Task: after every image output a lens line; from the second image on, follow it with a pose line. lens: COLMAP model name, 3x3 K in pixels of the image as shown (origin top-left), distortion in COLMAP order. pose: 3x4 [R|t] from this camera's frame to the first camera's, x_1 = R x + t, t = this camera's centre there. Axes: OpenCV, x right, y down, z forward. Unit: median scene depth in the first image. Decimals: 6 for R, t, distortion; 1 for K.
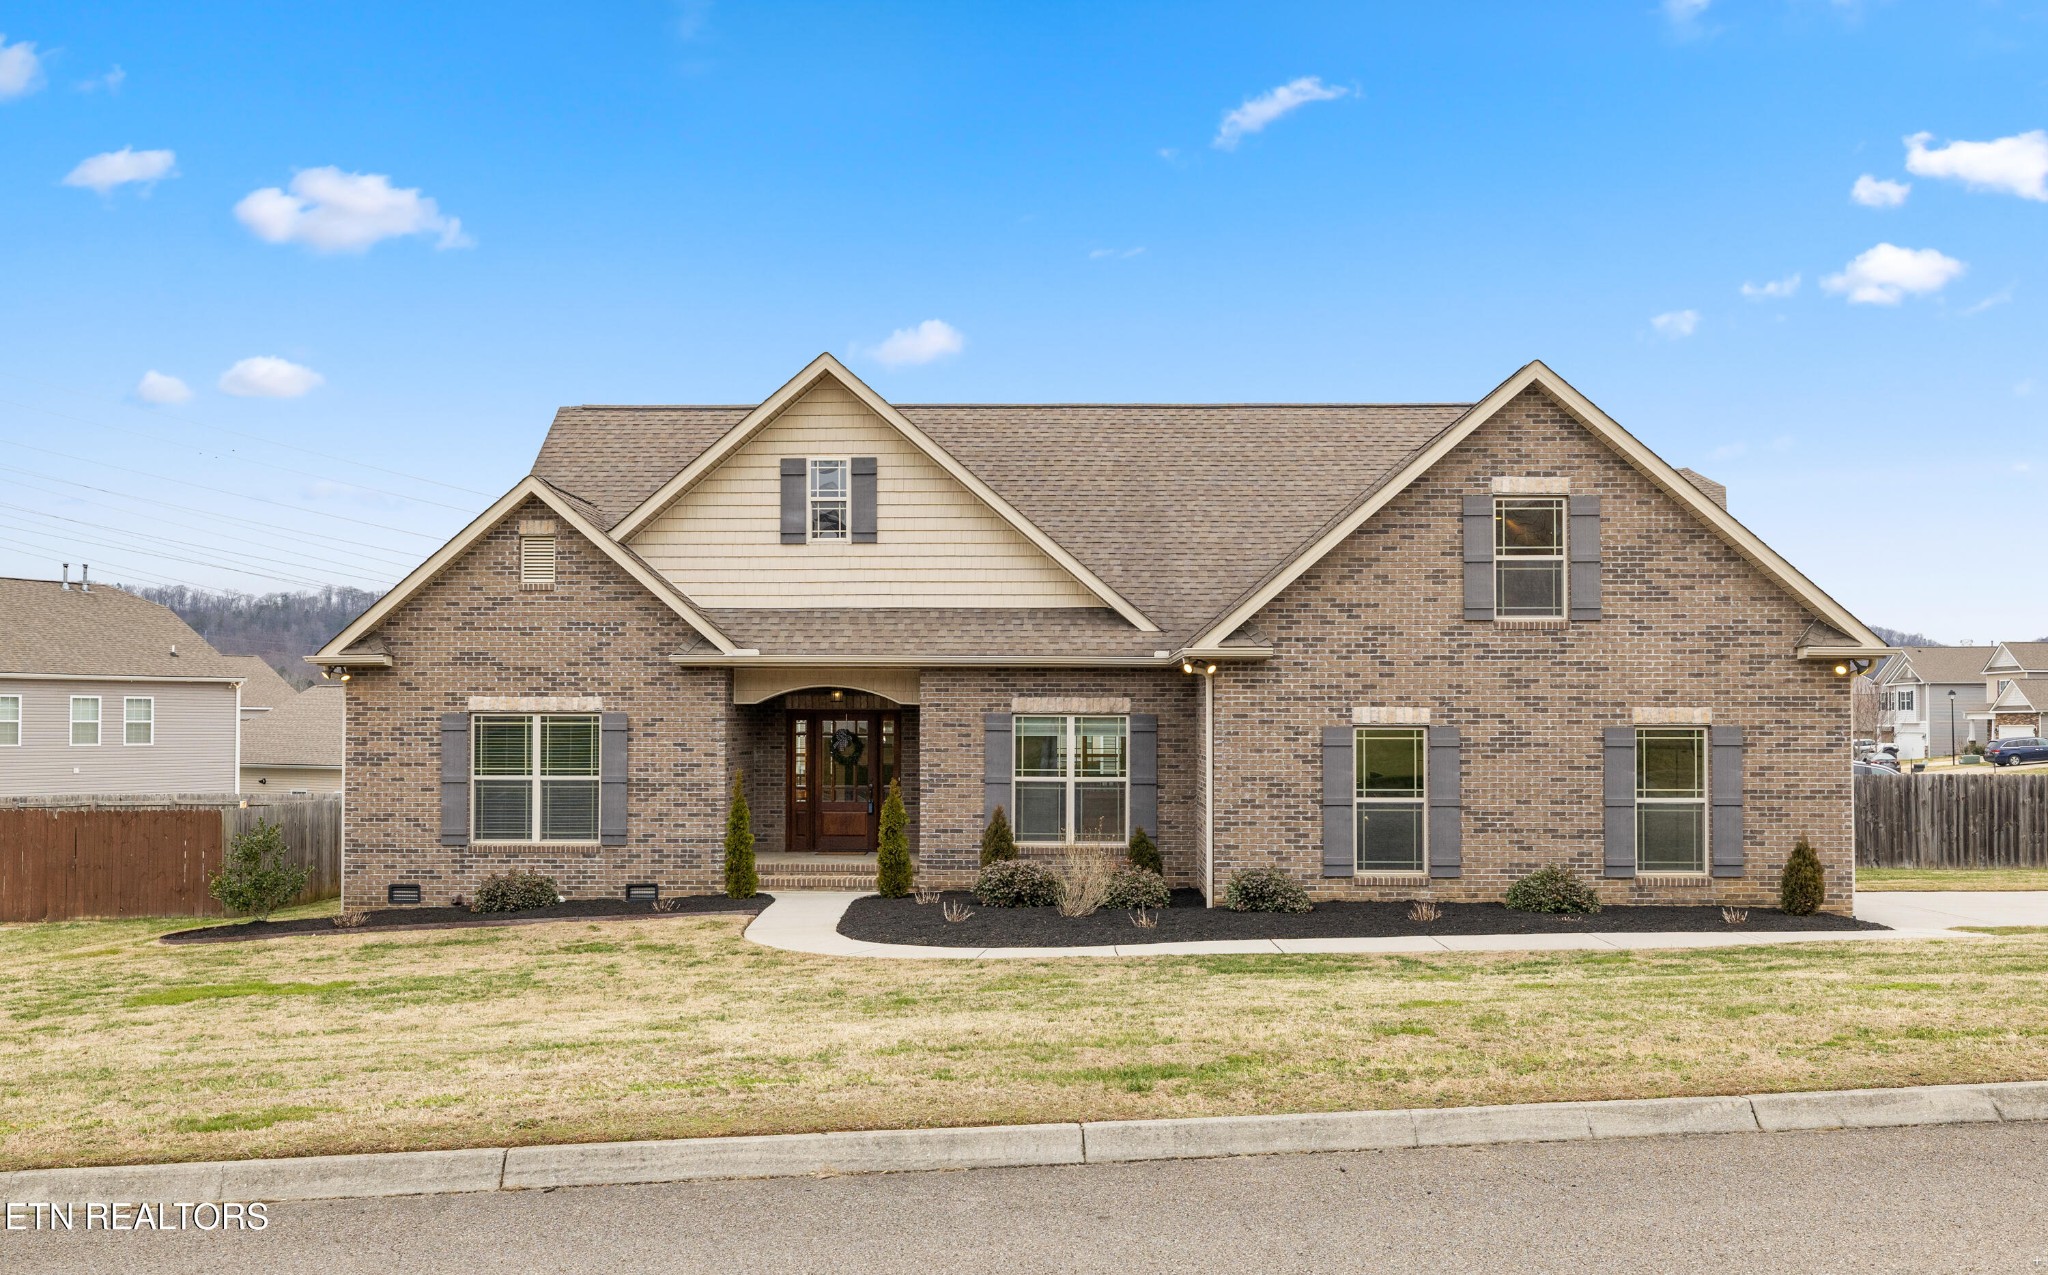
lens RADIAL K [[1841.6, 0, 1057.6], [0, 1841.6, 638.4], [0, 0, 1]] dist [-0.022457, -0.003515]
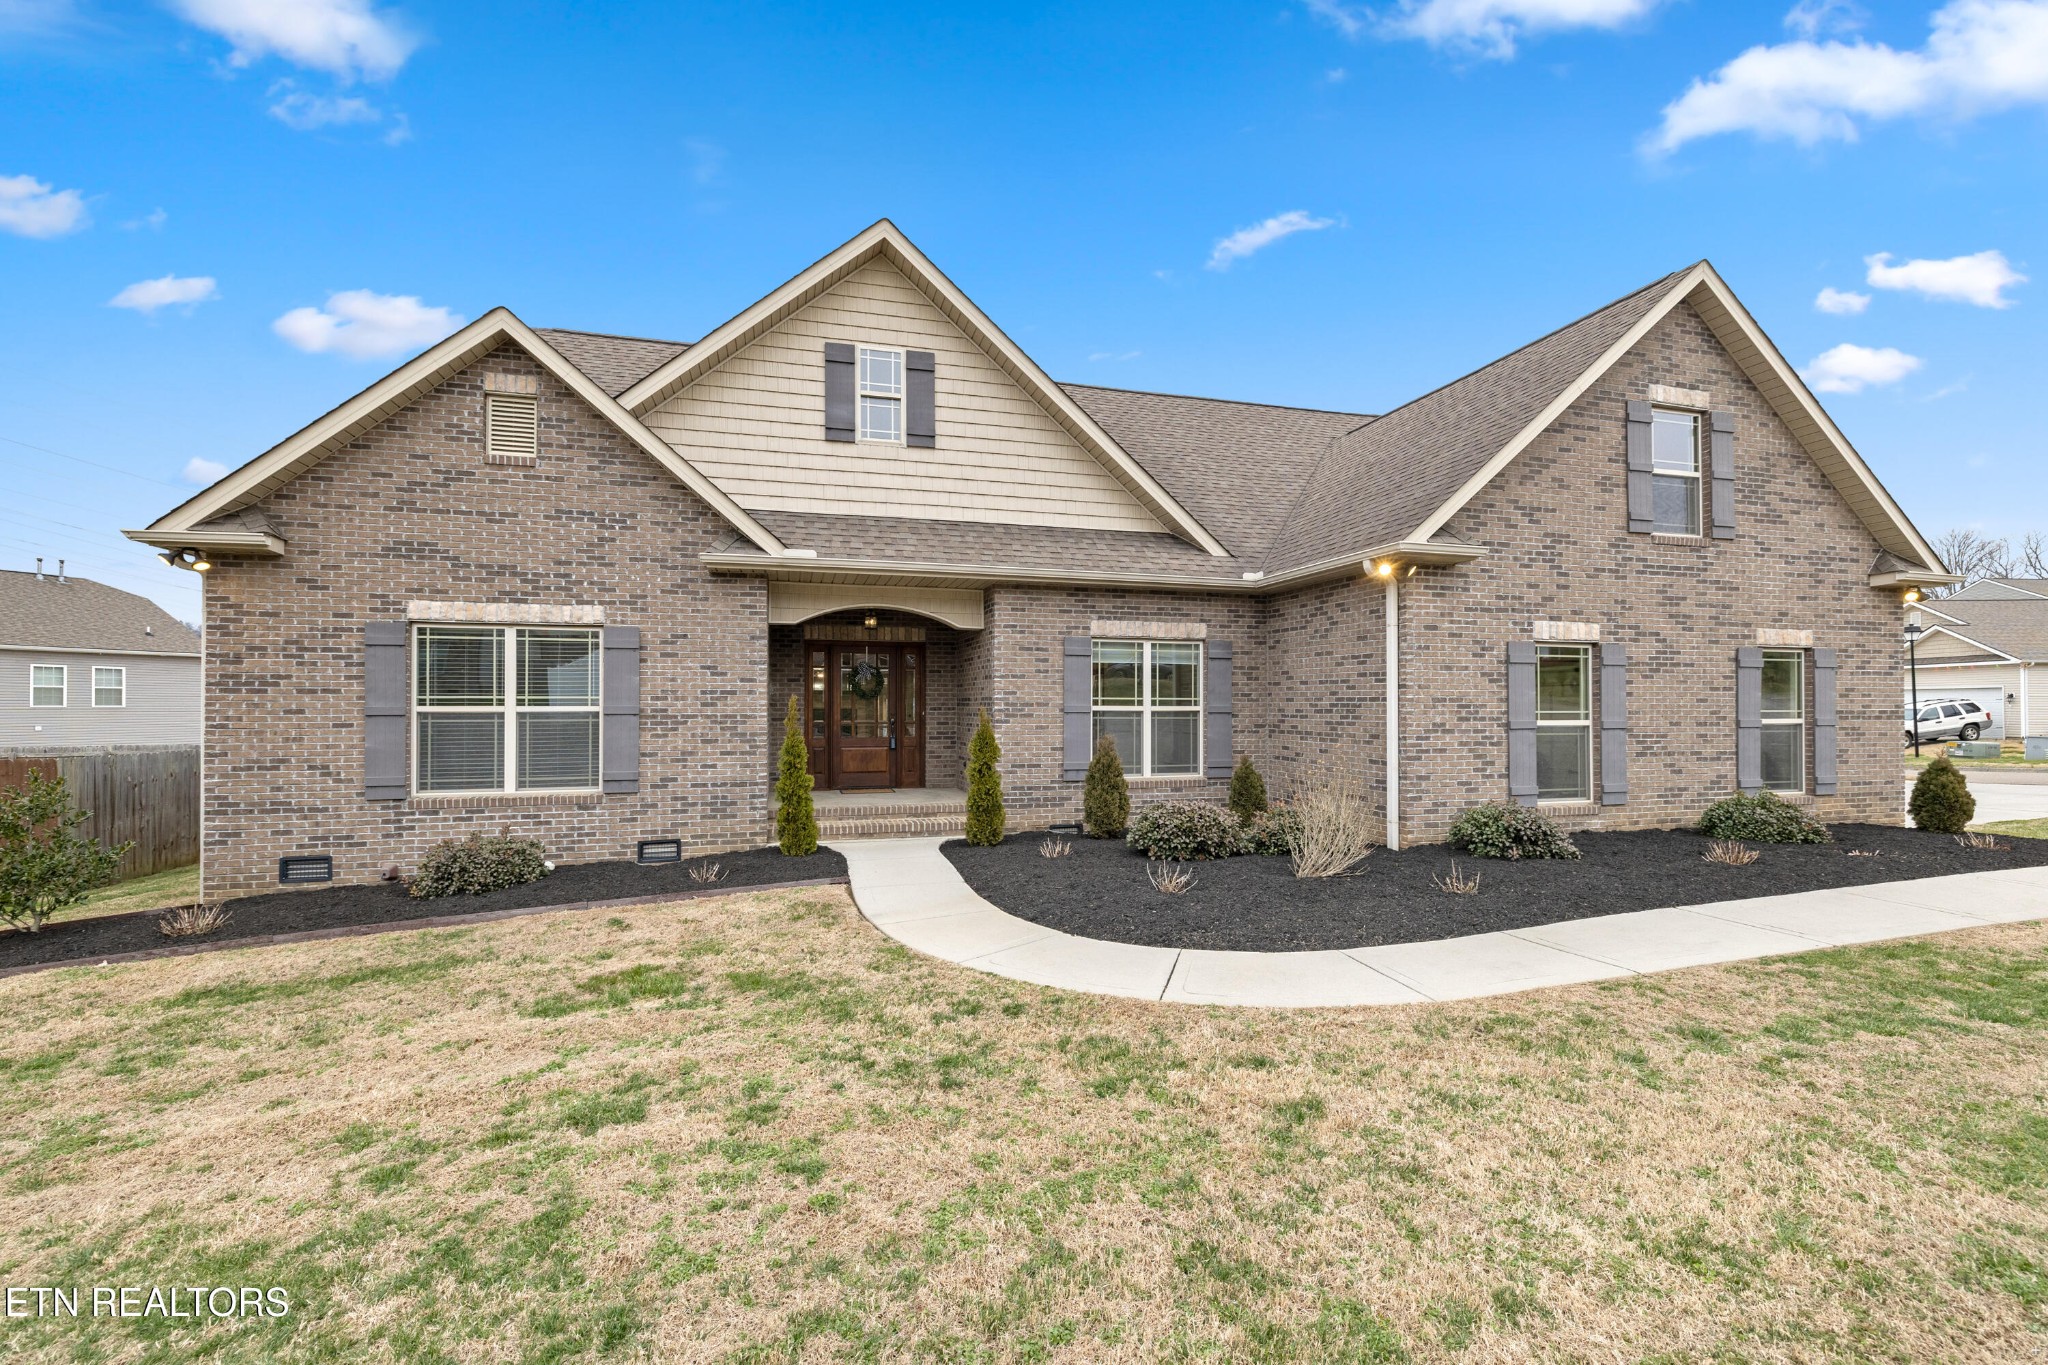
lens RADIAL K [[862.0, 0, 1020.2], [0, 862.0, 689.5], [0, 0, 1]] dist [-0.003441, -0.000340]
pose [[0.958278, 0.003531, 0.285815, -0.182357], [-0.010457, 0.999687, 0.022710, 0.057422], [-0.285646, -0.024751, 0.958016, 0.594692]]
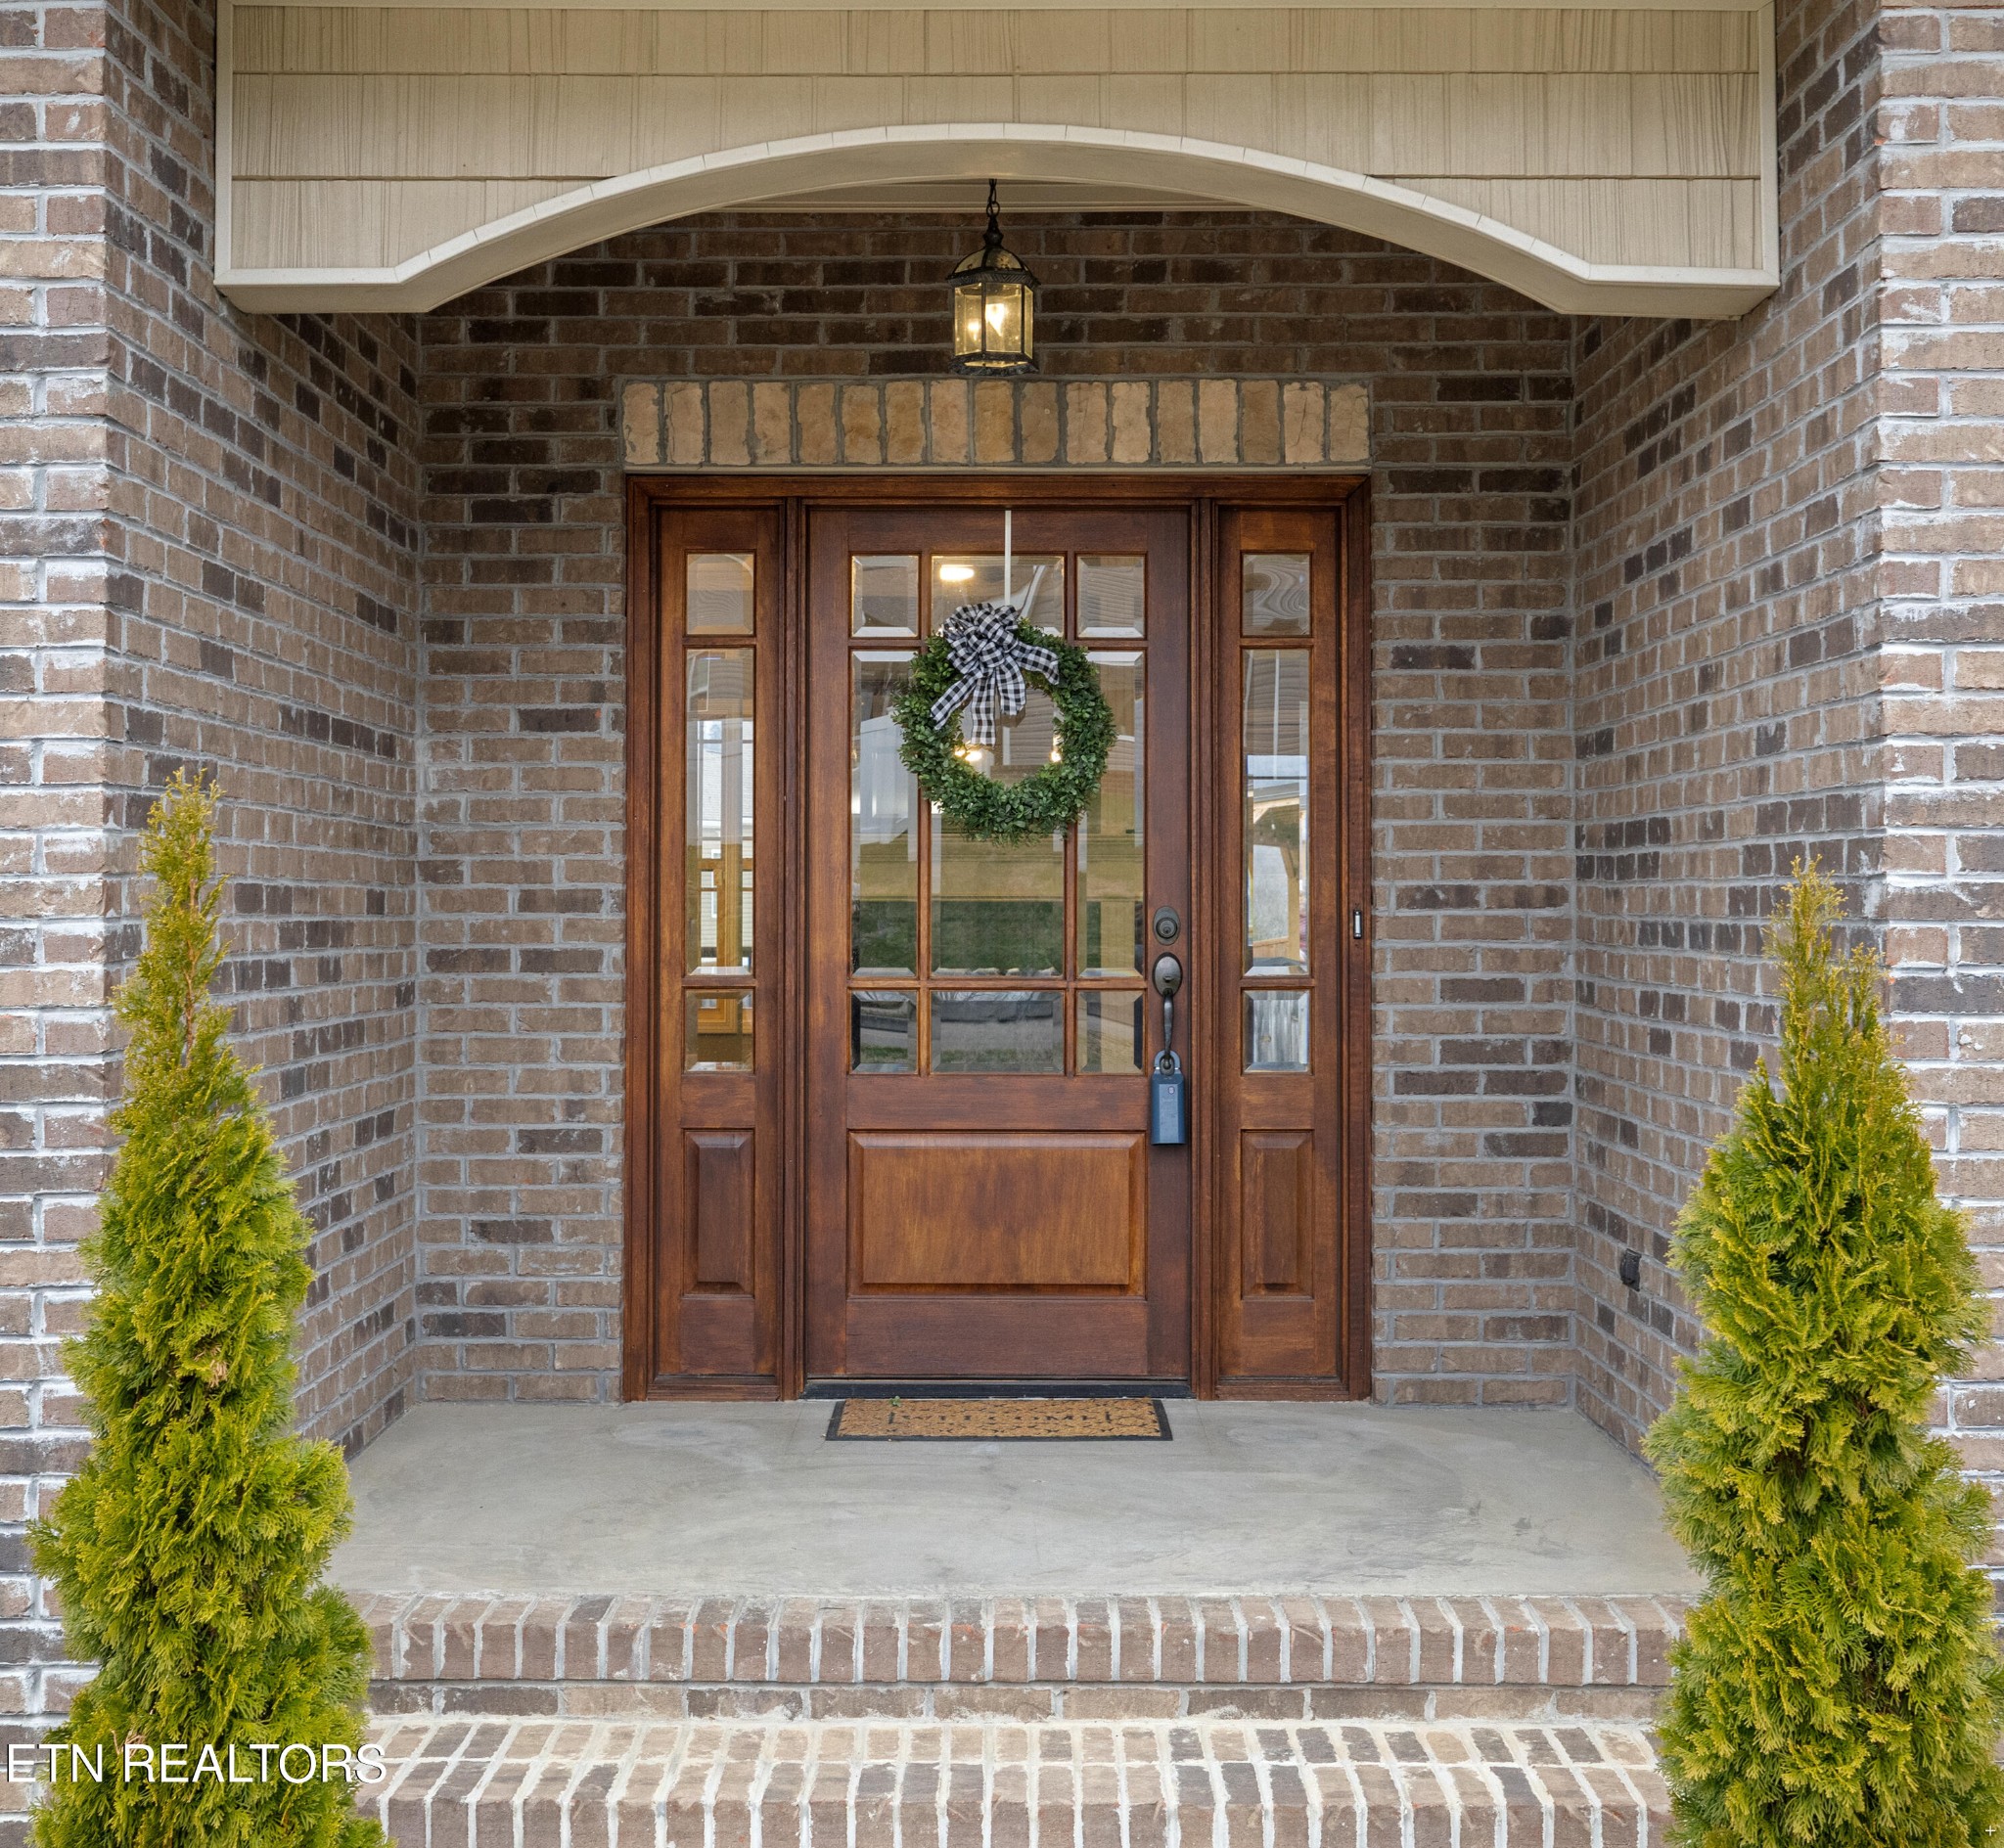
lens RADIAL K [[2838.5, 0, 1000.1], [0, 2838.5, 874.1], [0, 0, 1]] dist [0.000231, 0.002099]
pose [[0.999898, -0.001803, 0.014203, -0.129814], [0.001301, 0.999377, 0.035260, 0.069300], [-0.014258, -0.035238, 0.999277, 0.830370]]
